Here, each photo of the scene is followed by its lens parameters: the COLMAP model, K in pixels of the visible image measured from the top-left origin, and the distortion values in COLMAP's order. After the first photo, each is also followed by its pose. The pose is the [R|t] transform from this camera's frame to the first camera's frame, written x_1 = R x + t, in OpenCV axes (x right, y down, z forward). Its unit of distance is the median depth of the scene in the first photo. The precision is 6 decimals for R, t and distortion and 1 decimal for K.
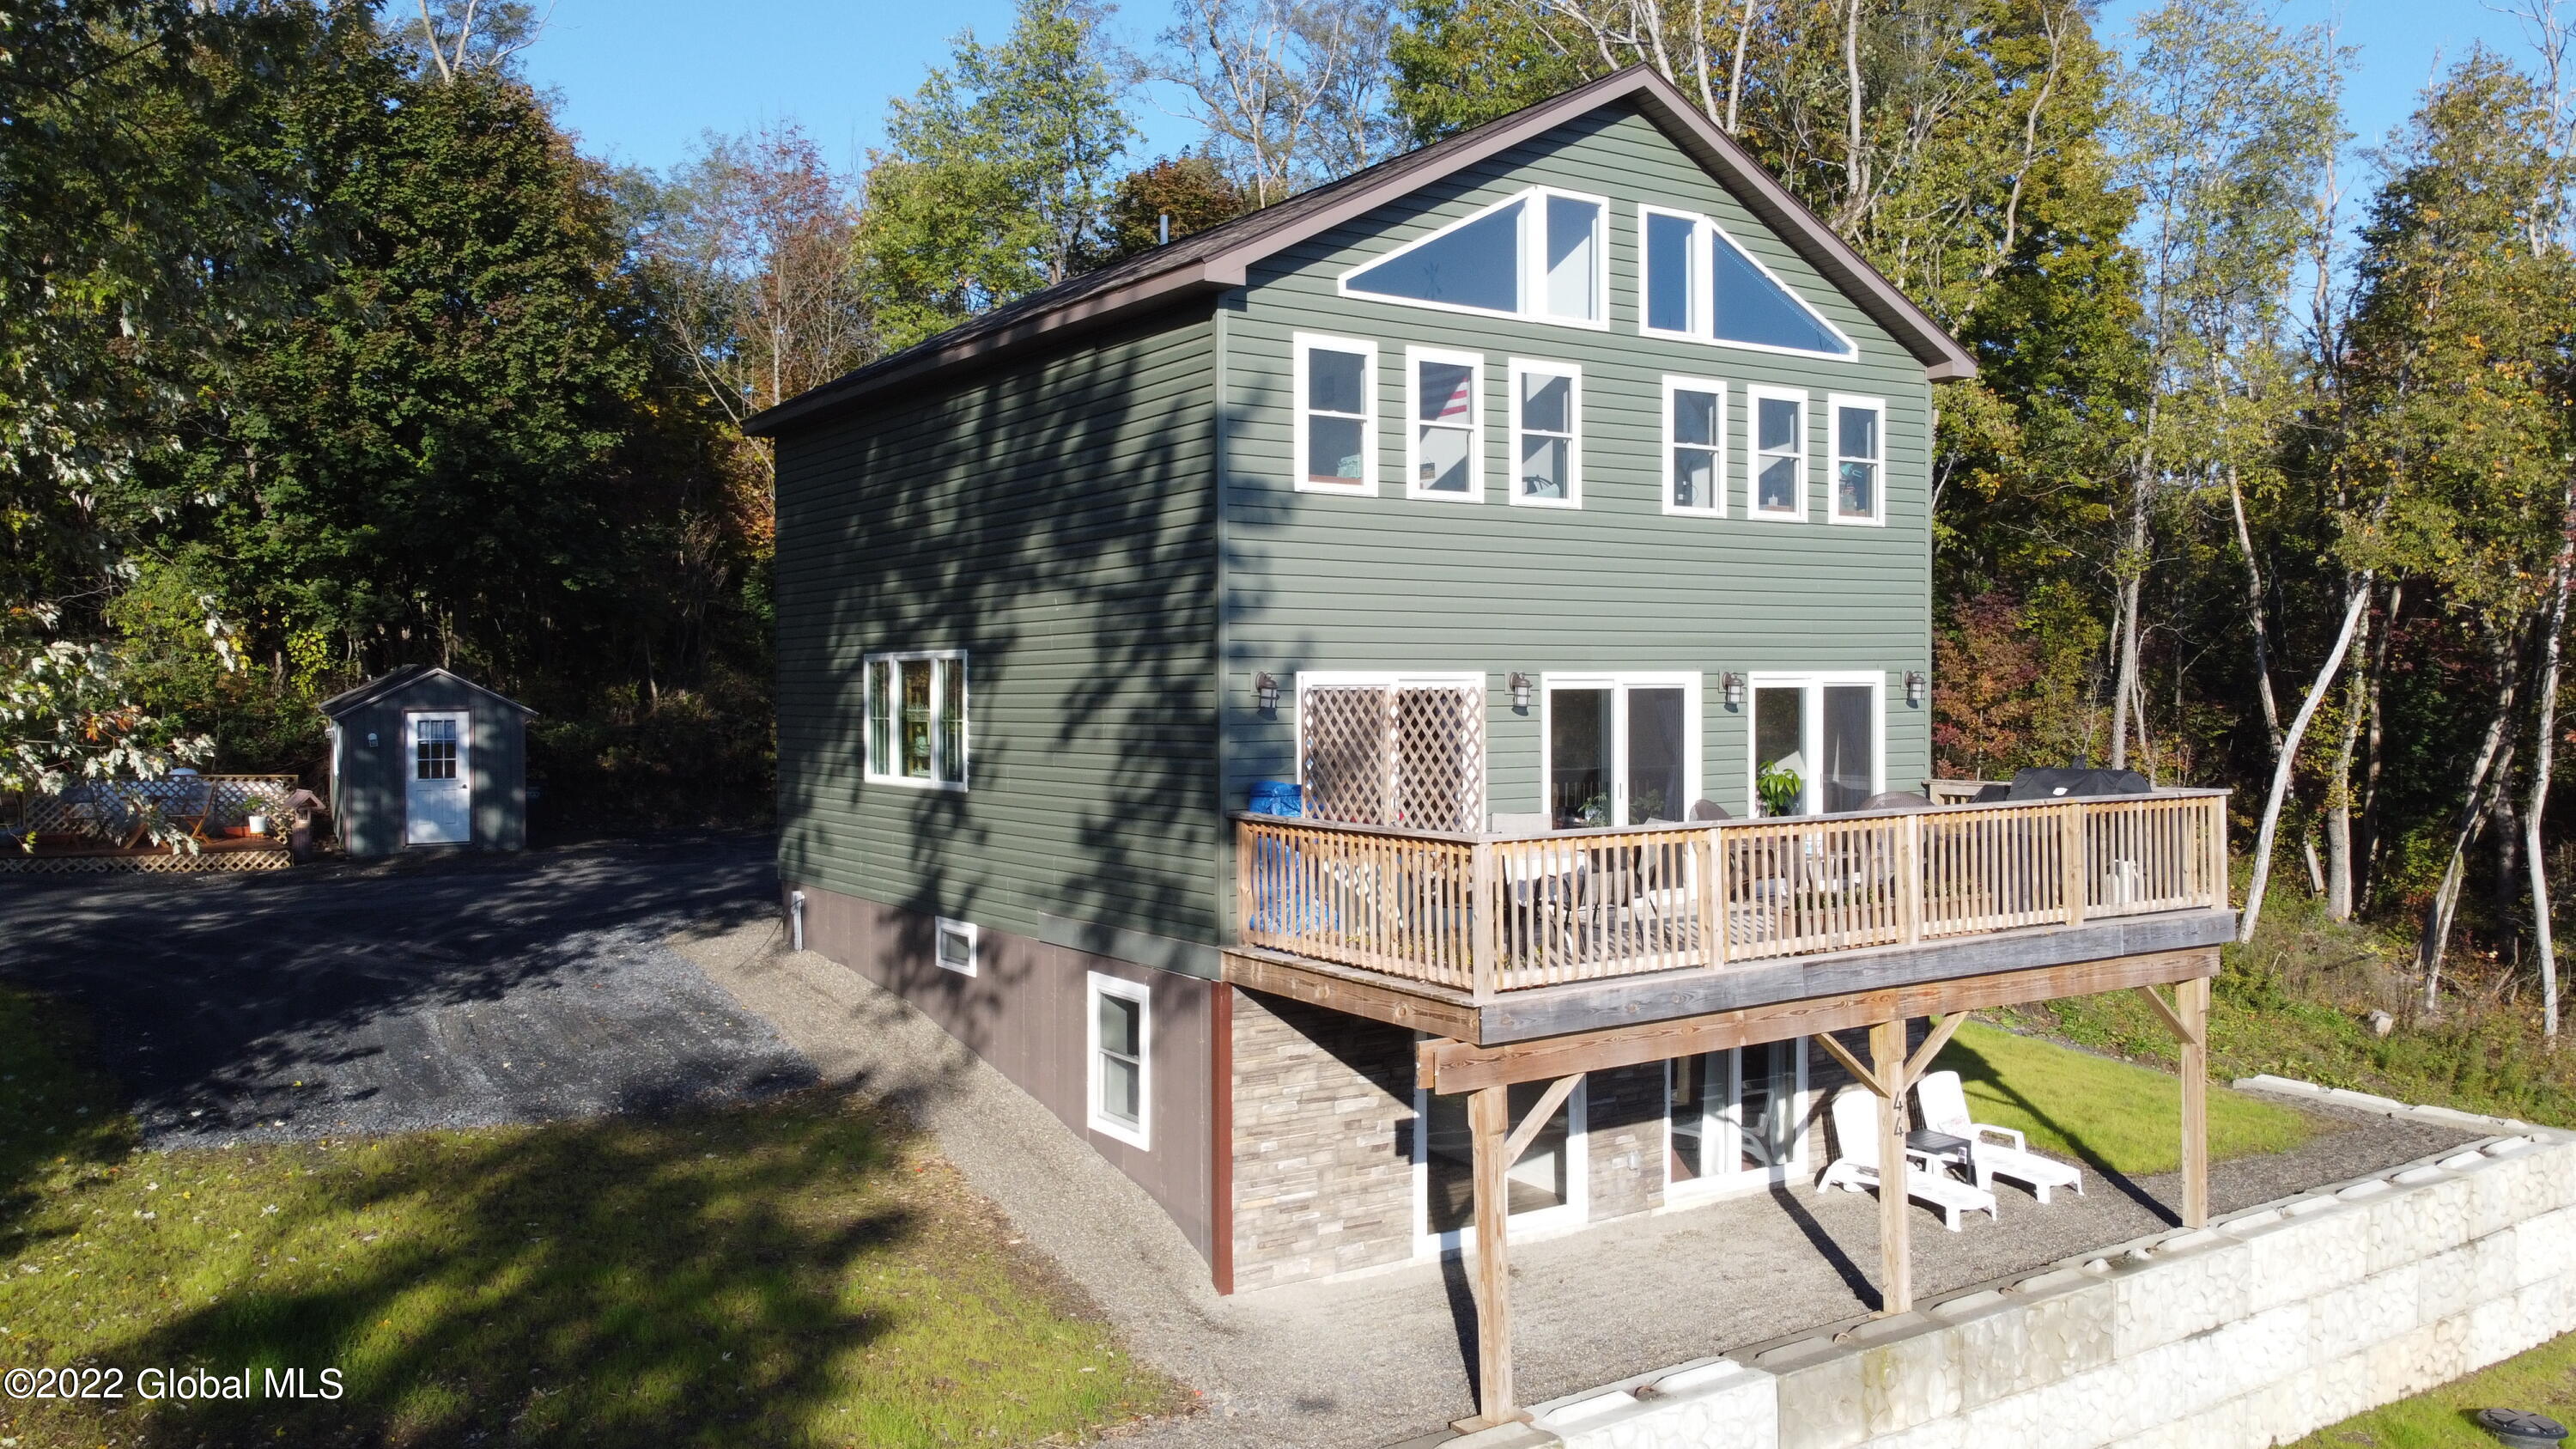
lens RADIAL K [[1940.7, 0, 1295.5], [0, 1940.7, 722.0], [0, 0, 1]] dist [0.023148, -0.019071]
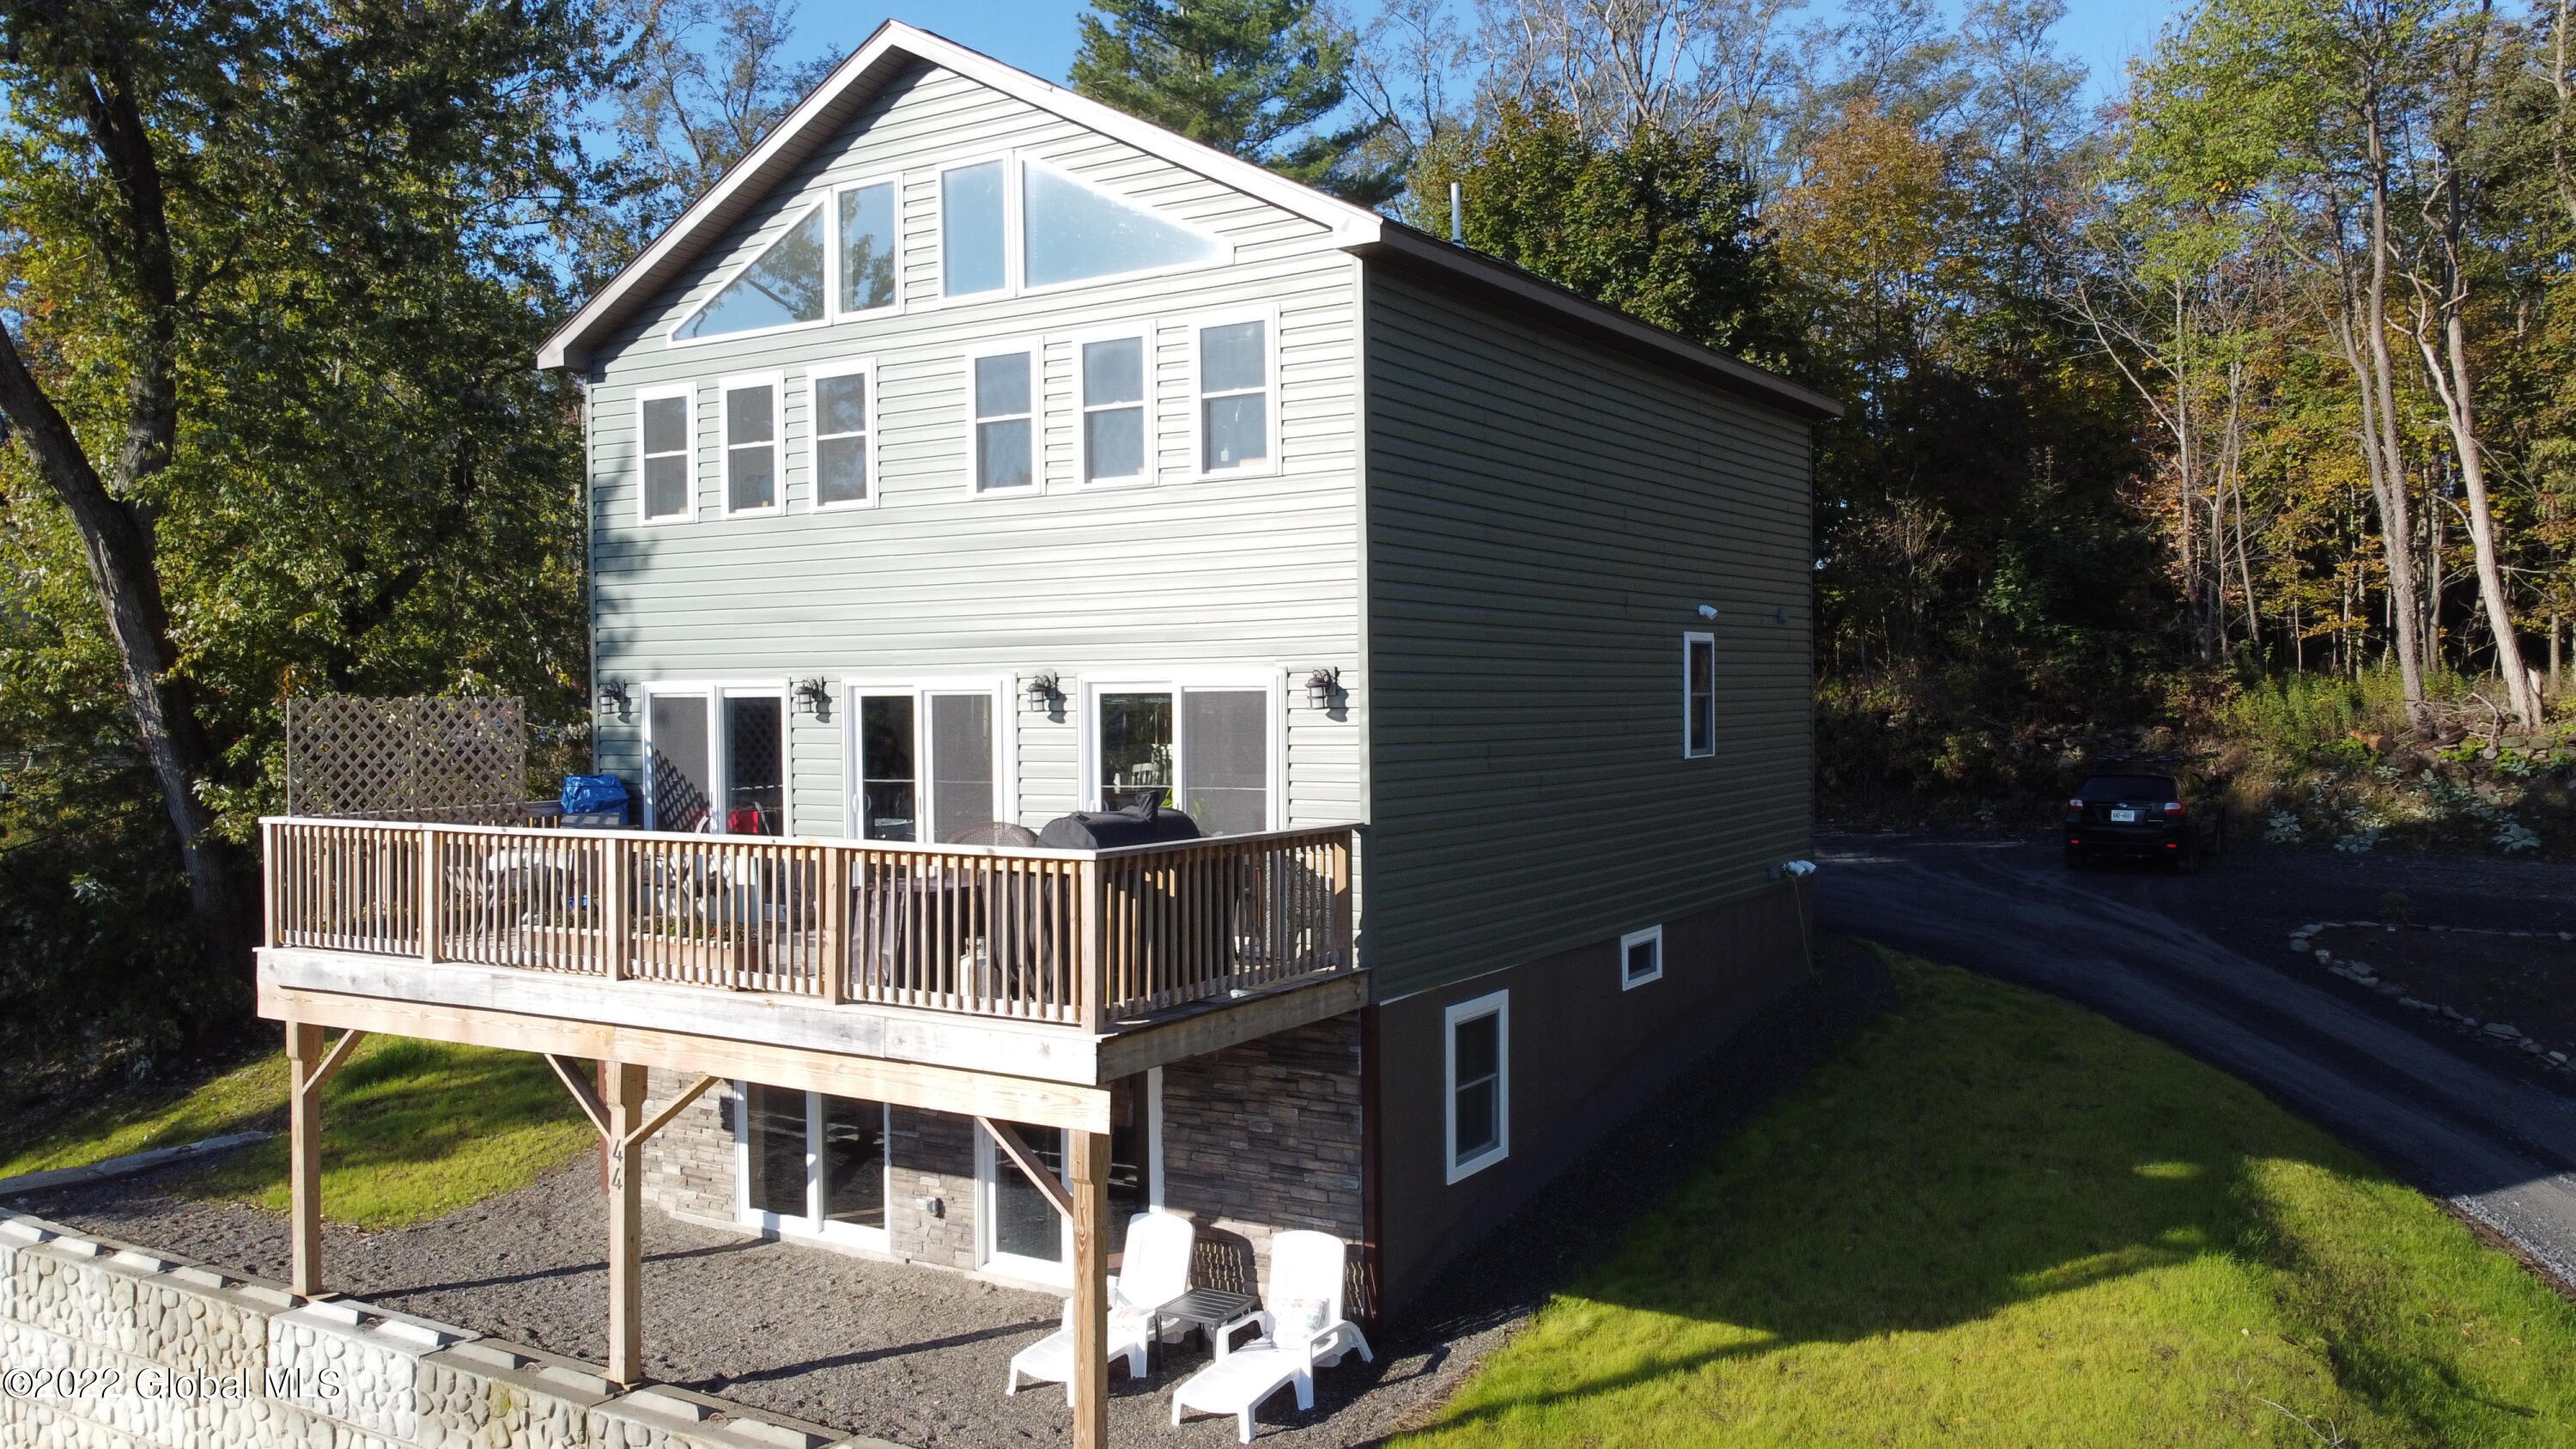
lens RADIAL K [[1940.7, 0, 1294.3], [0, 1940.7, 711.8], [0, 0, 1]] dist [0.023148, -0.019071]
pose [[0.406610, 0.012639, -0.913514, 1.083863], [-0.008634, 0.999913, 0.009992, -0.019773], [0.913561, 0.003825, 0.406684, 0.781434]]
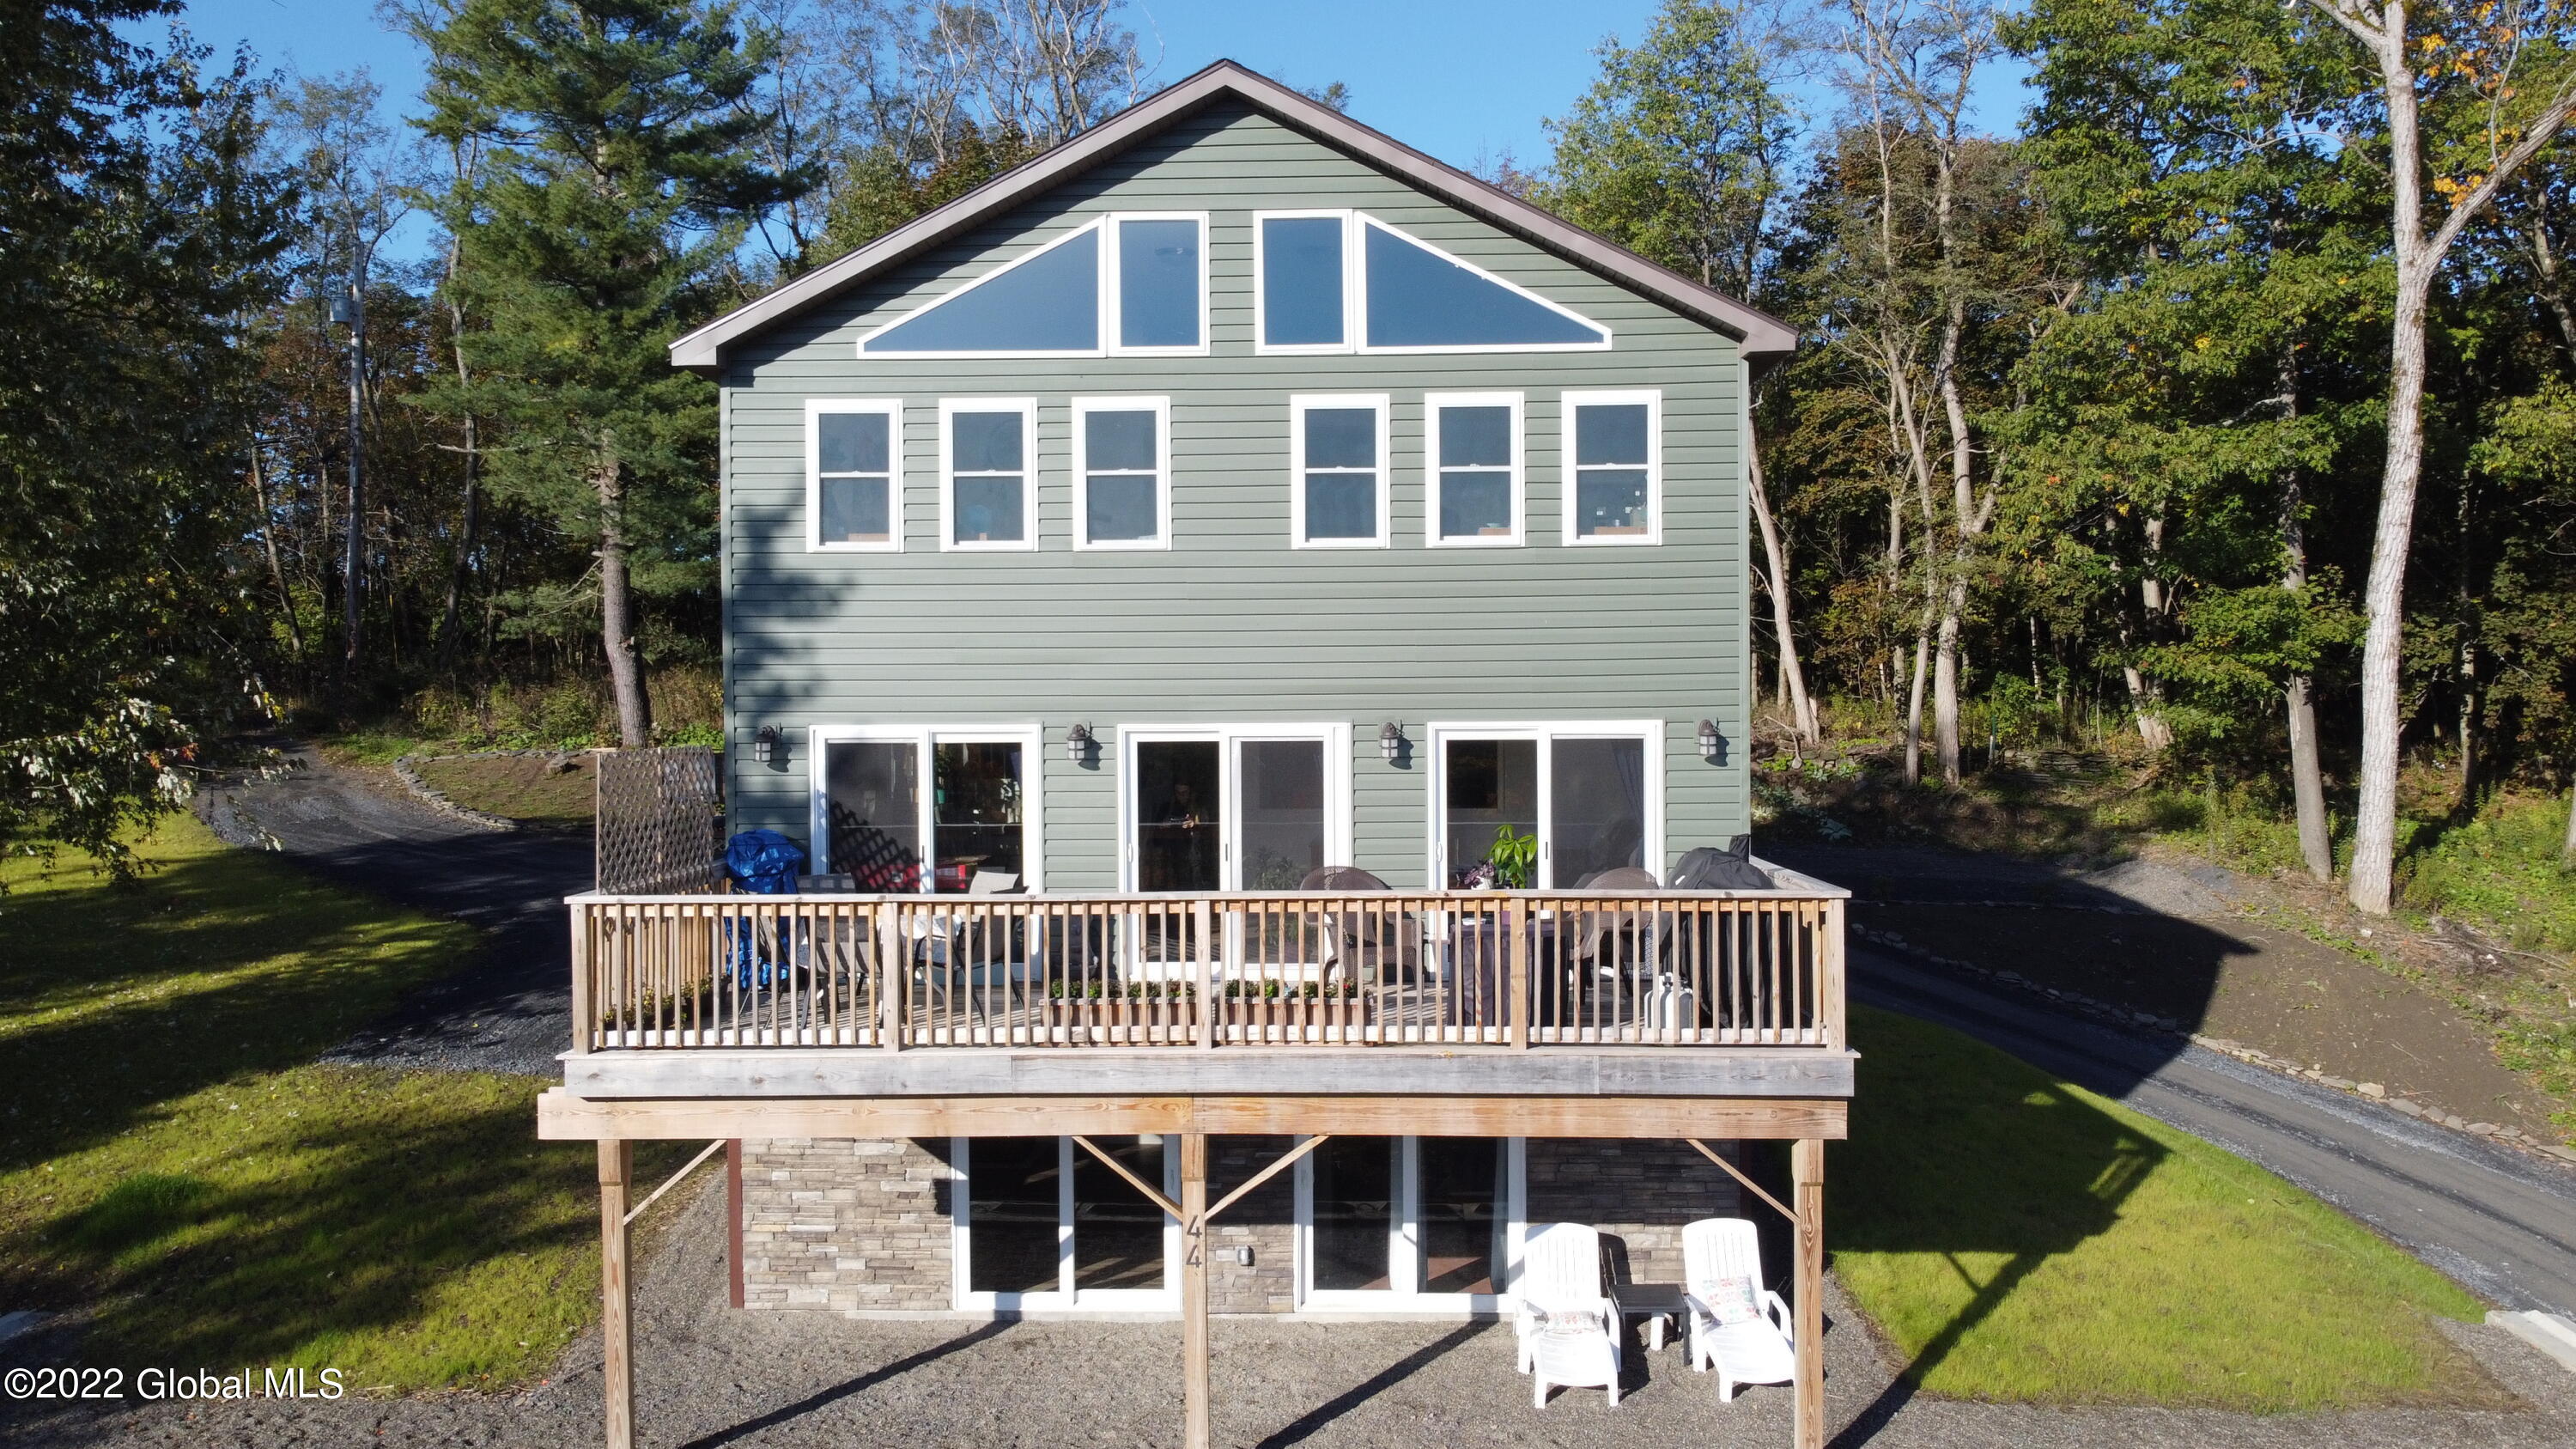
lens RADIAL K [[1940.7, 0, 1302.6], [0, 1940.7, 717.4], [0, 0, 1]] dist [0.023148, -0.019071]
pose [[0.812245, 0.009929, -0.583232, 0.729408], [-0.009981, 0.999945, 0.003122, -0.031681], [0.583231, 0.003285, 0.812300, 0.270805]]
